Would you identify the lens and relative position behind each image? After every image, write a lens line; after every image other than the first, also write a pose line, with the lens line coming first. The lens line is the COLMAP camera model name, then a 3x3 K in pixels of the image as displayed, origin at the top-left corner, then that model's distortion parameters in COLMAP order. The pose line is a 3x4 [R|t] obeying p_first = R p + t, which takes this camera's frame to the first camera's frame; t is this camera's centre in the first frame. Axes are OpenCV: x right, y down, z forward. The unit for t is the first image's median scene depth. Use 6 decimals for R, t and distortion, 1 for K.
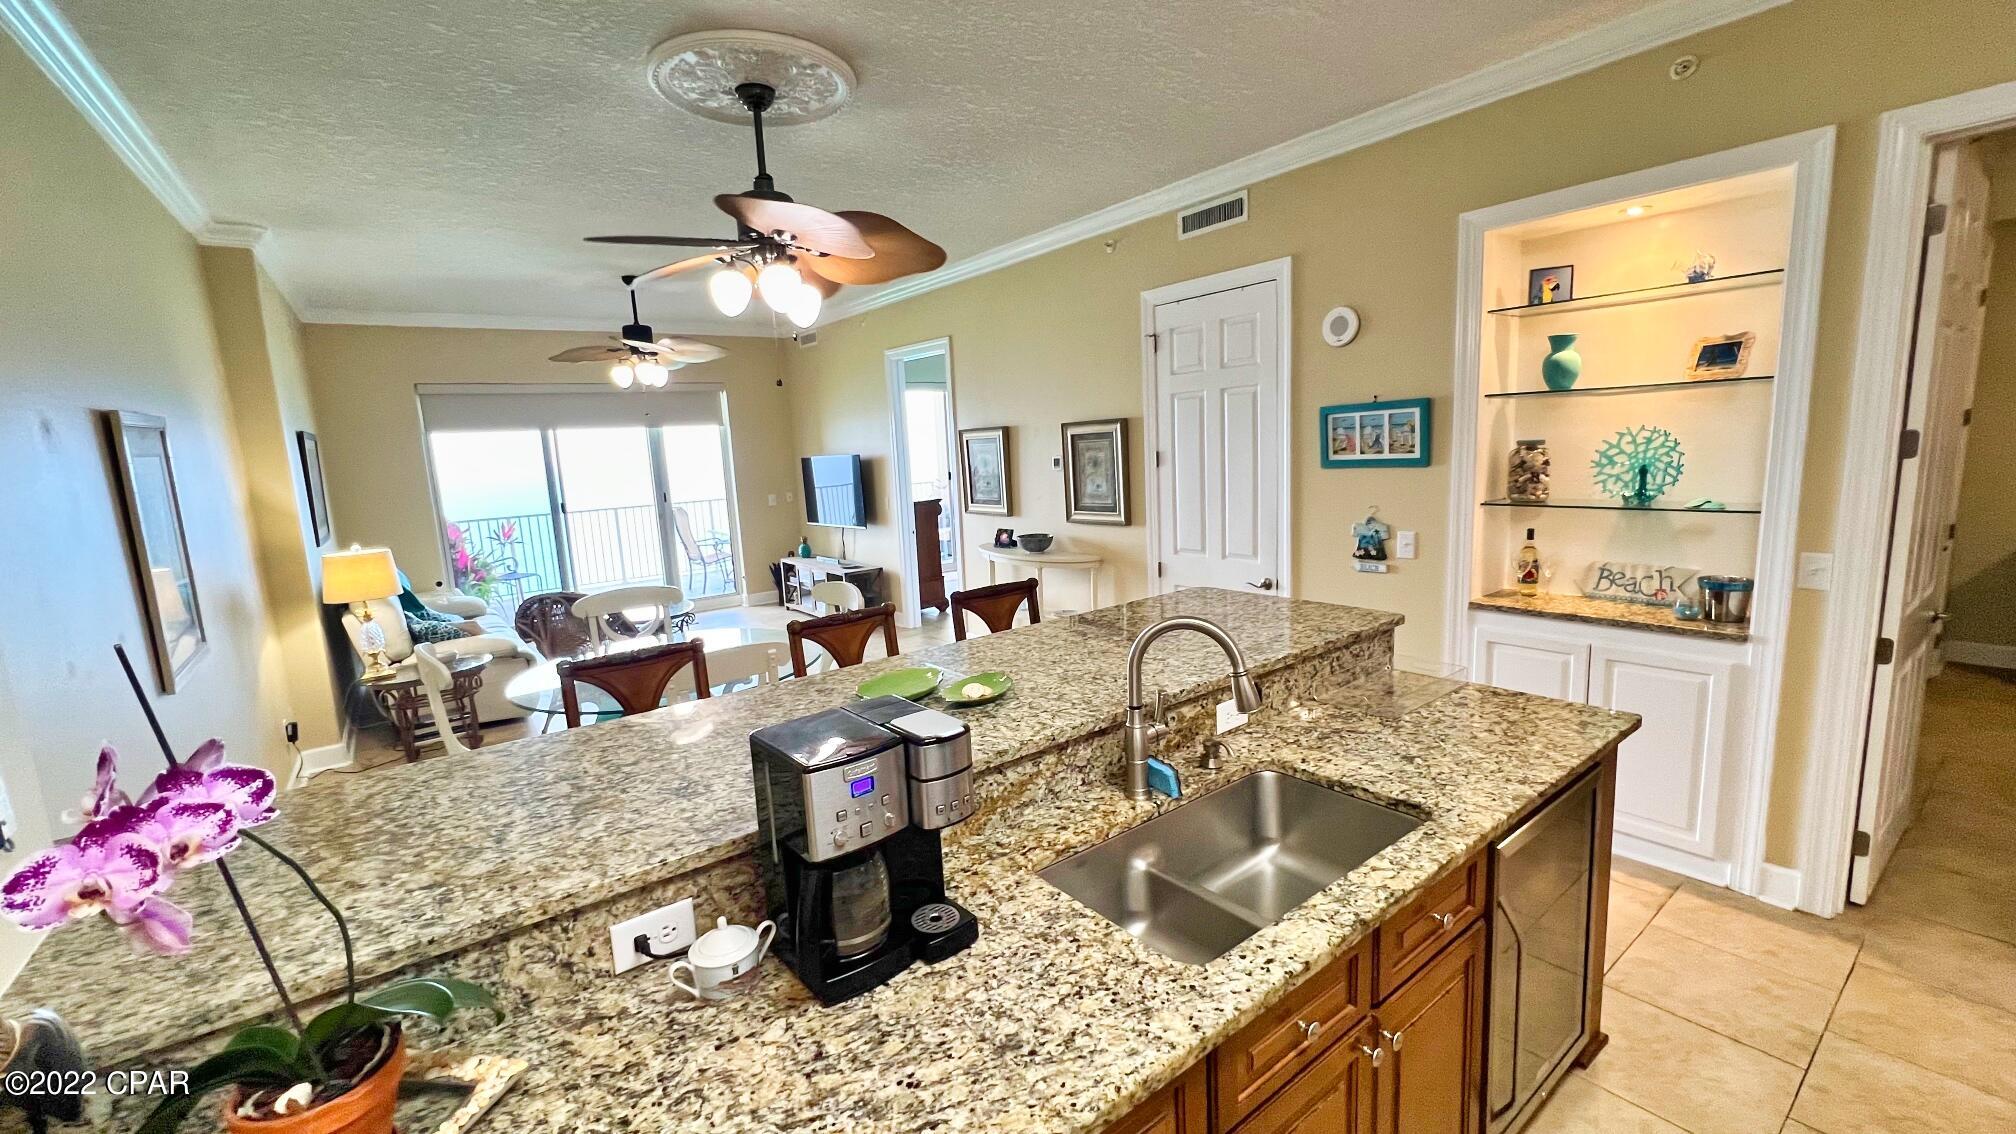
lens RADIAL K [[808.6, 0, 1001.7], [0, 808.6, 567.3], [0, 0, 1]] dist [-0.001044, -0.000085]
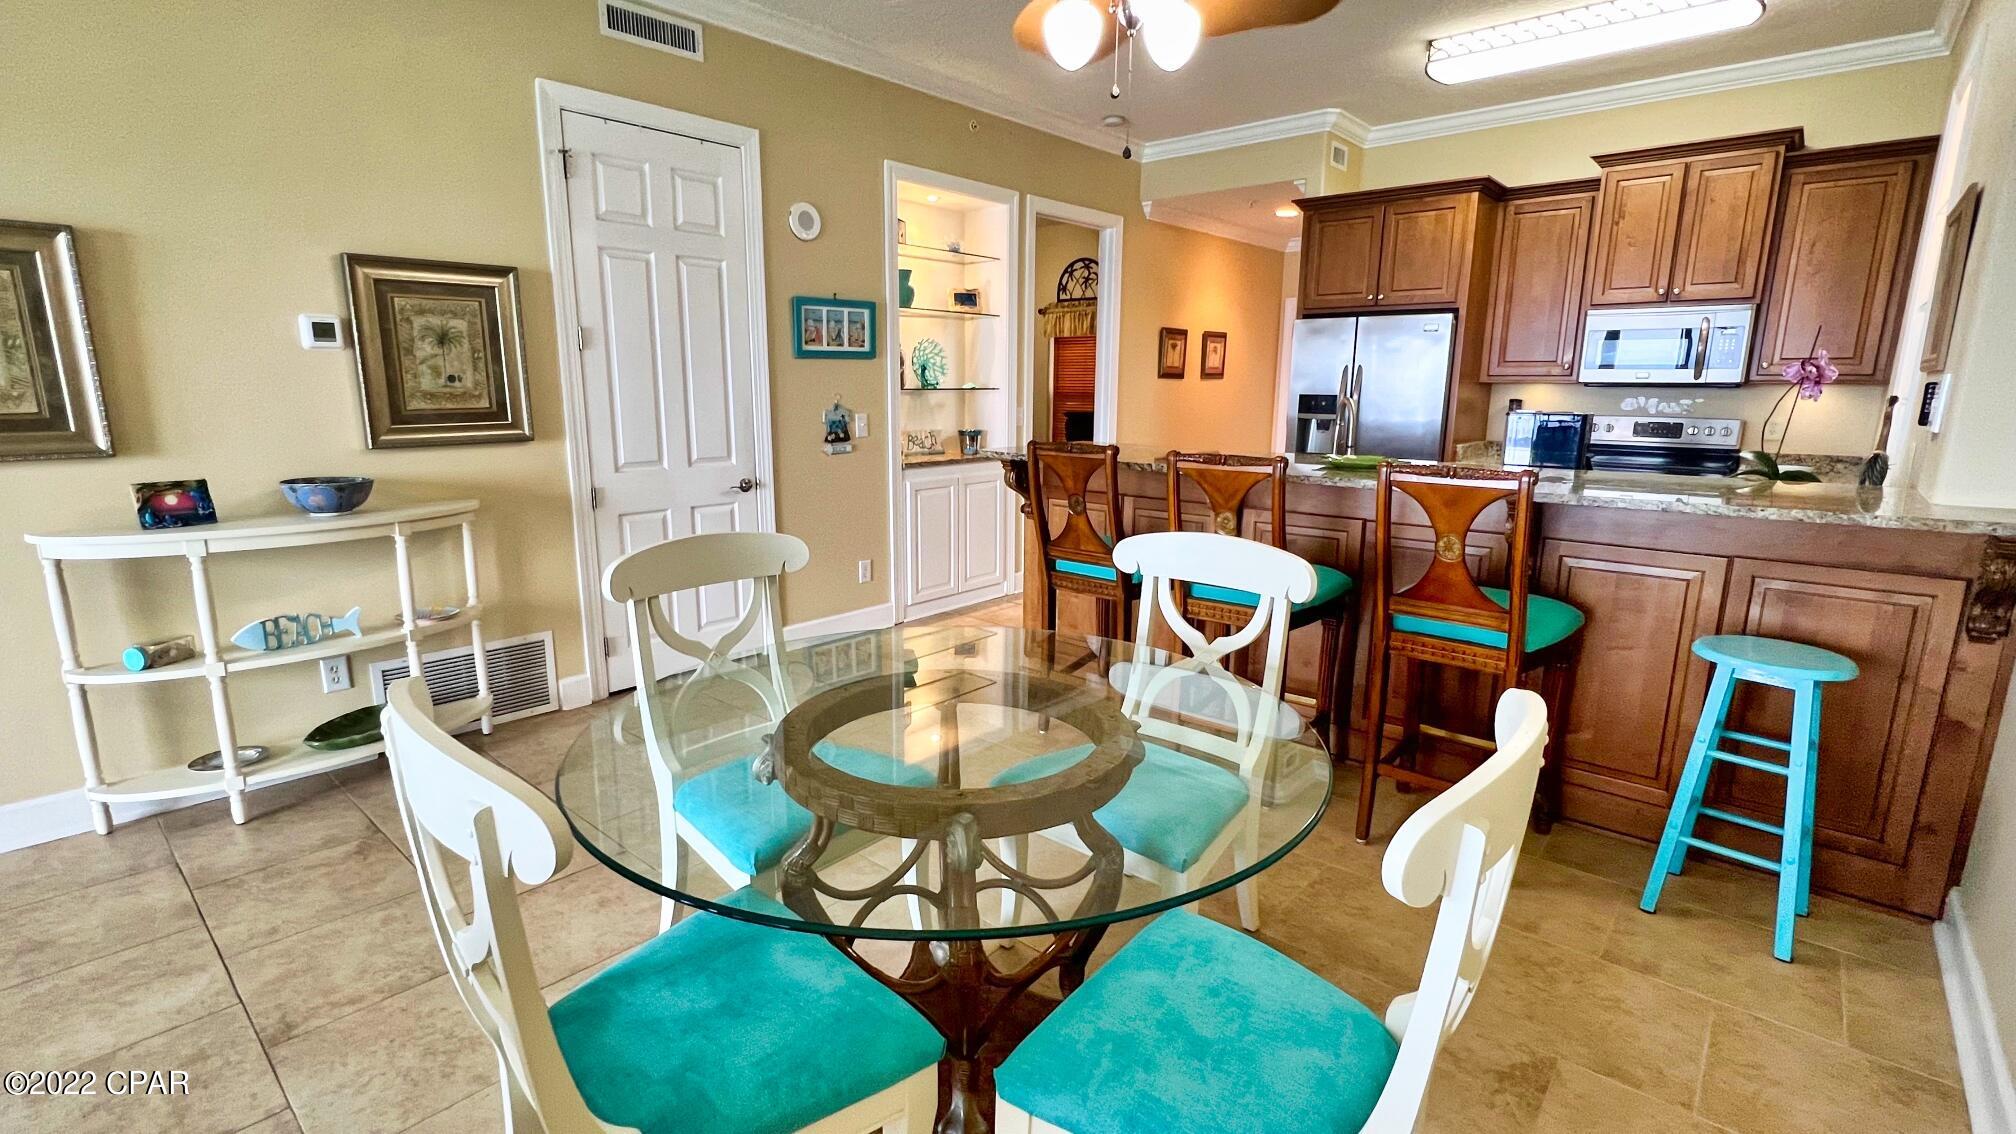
lens RADIAL K [[910.6, 0, 998.6], [0, 910.6, 565.4], [0, 0, 1]] dist [-0.001706, 0.000679]
pose [[-0.205535, -0.146030, 0.967693, -0.967370], [0.157631, 0.970954, 0.180002, -0.041511], [-0.965871, 0.189535, -0.176547, 1.202809]]
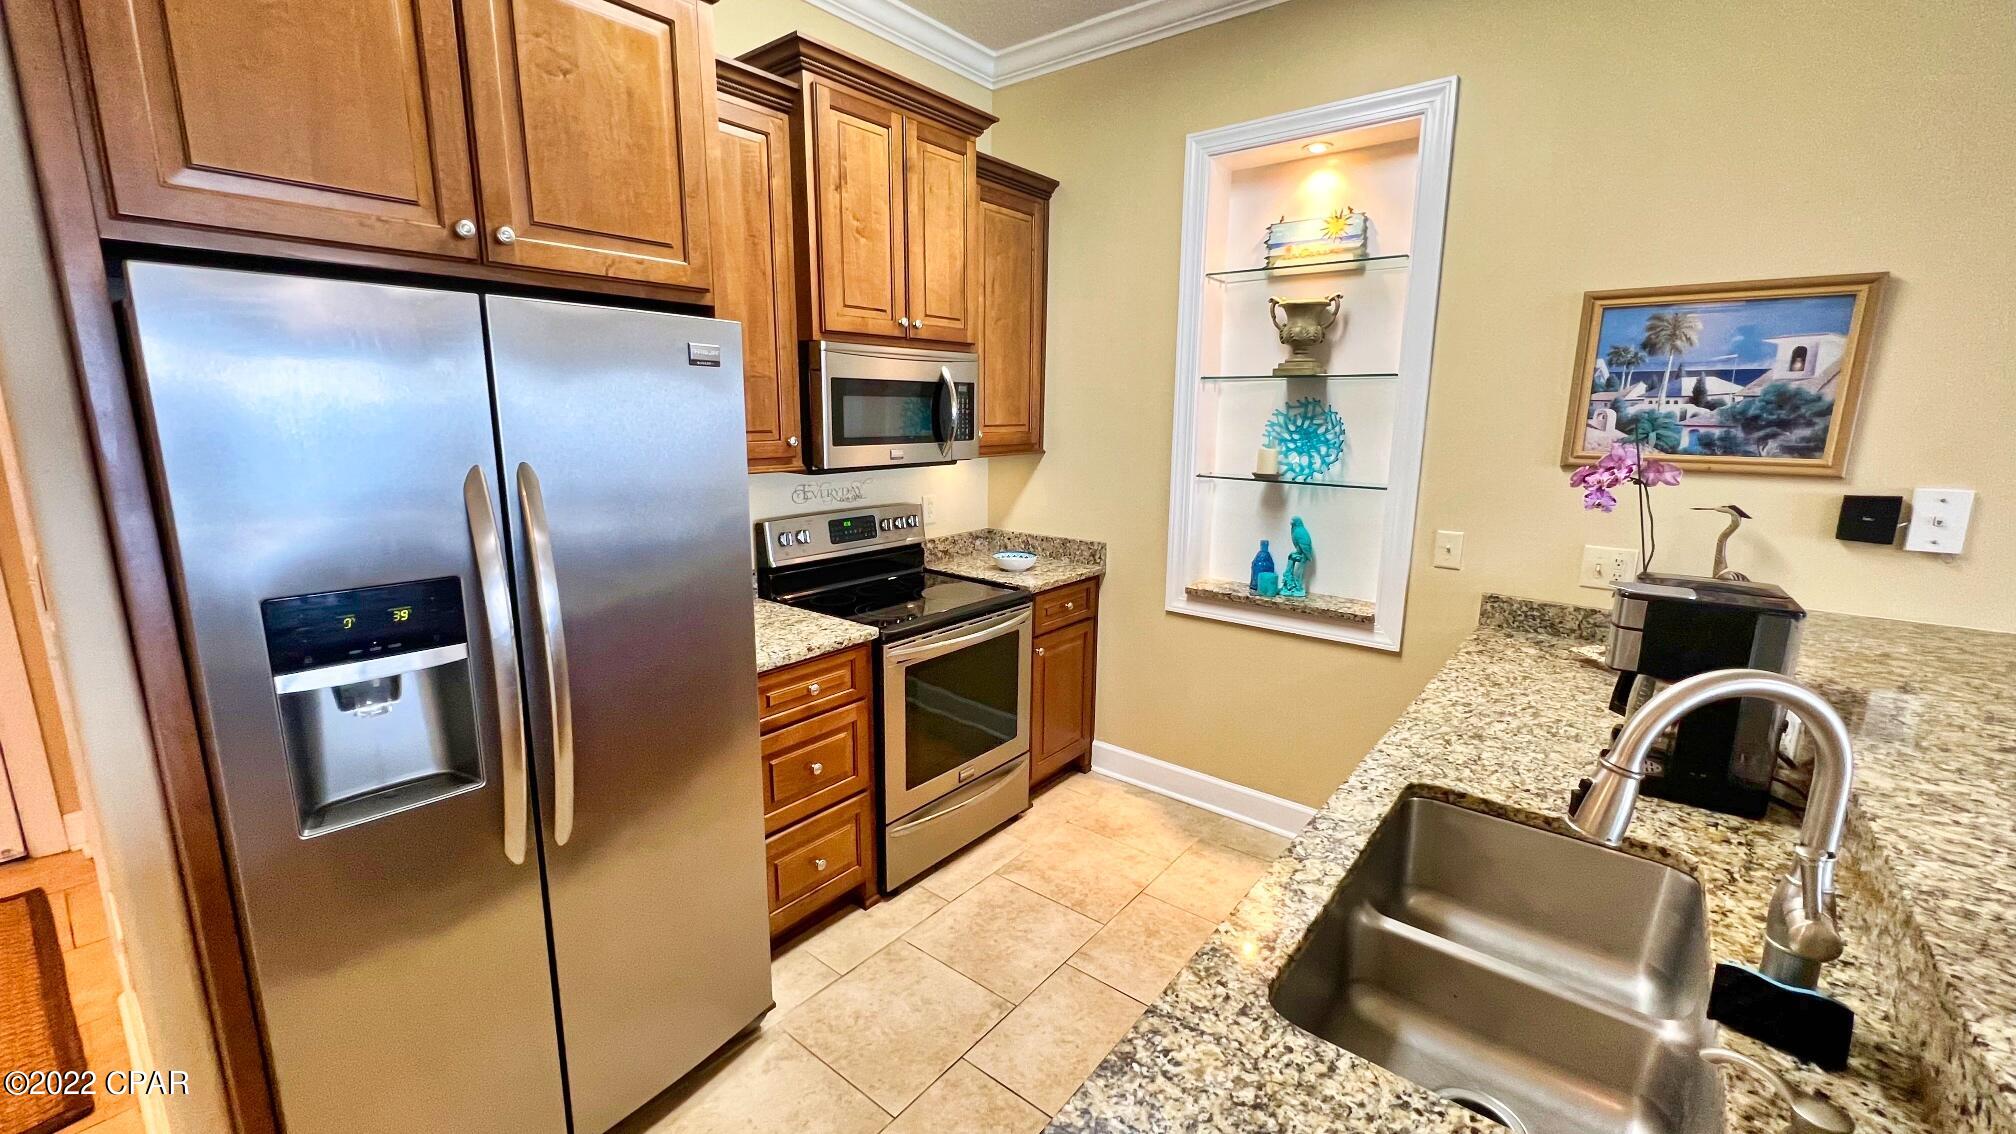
lens RADIAL K [[807.5, 0, 1001.8], [0, 807.5, 564.1], [0, 0, 1]] dist [-0.001863, 0.000429]
pose [[-0.967719, 0.091939, -0.234662, 0.408169], [0.003870, 0.936399, 0.350917, -0.093910], [0.252000, 0.338681, -0.906527, 0.678124]]
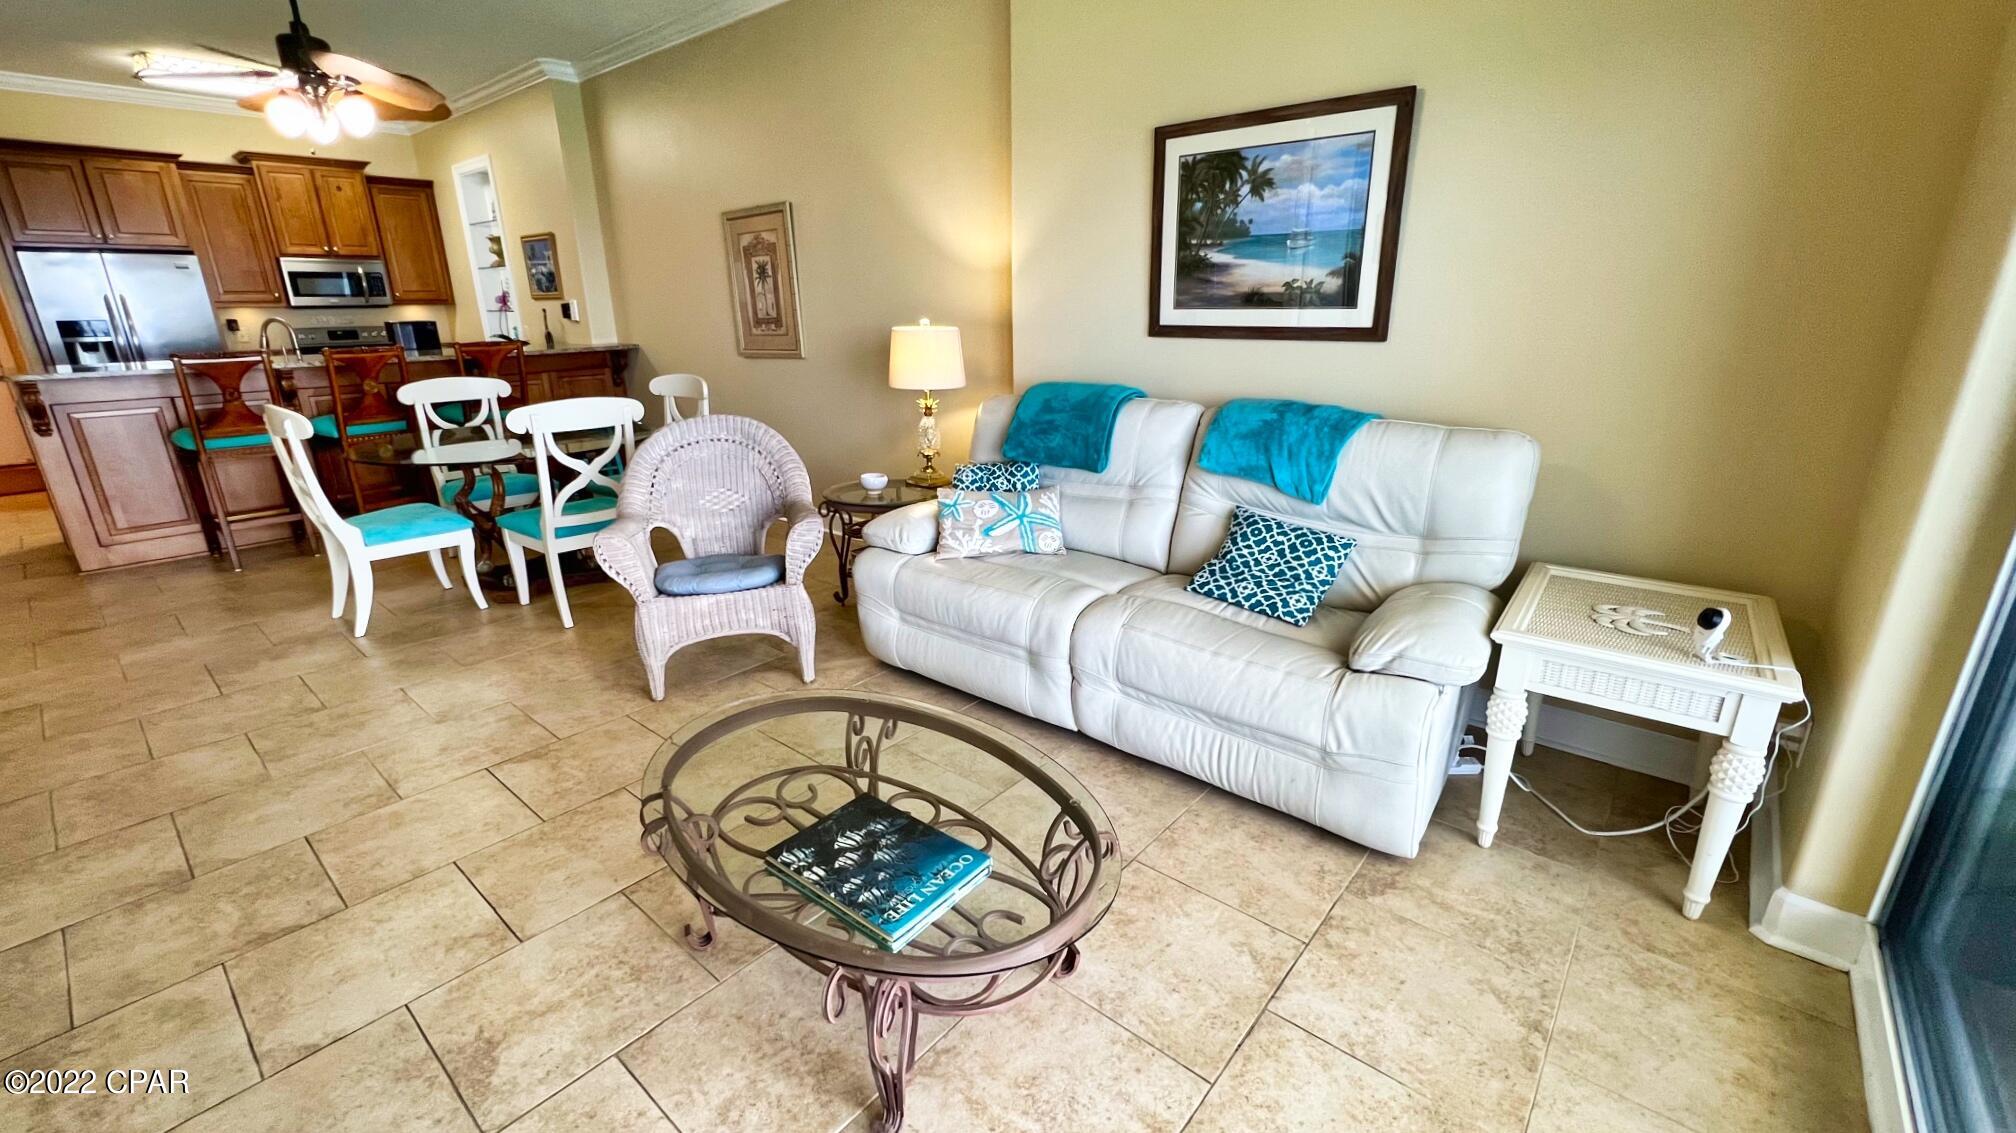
lens RADIAL K [[818.0, 0, 1002.6], [0, 818.0, 565.3], [0, 0, 1]] dist [-0.001114, 0.000106]
pose [[-0.972892, 0.128182, -0.192484, -0.931510], [0.025143, 0.886024, 0.462957, -0.252736], [0.229888, 0.445567, -0.865229, 2.498730]]
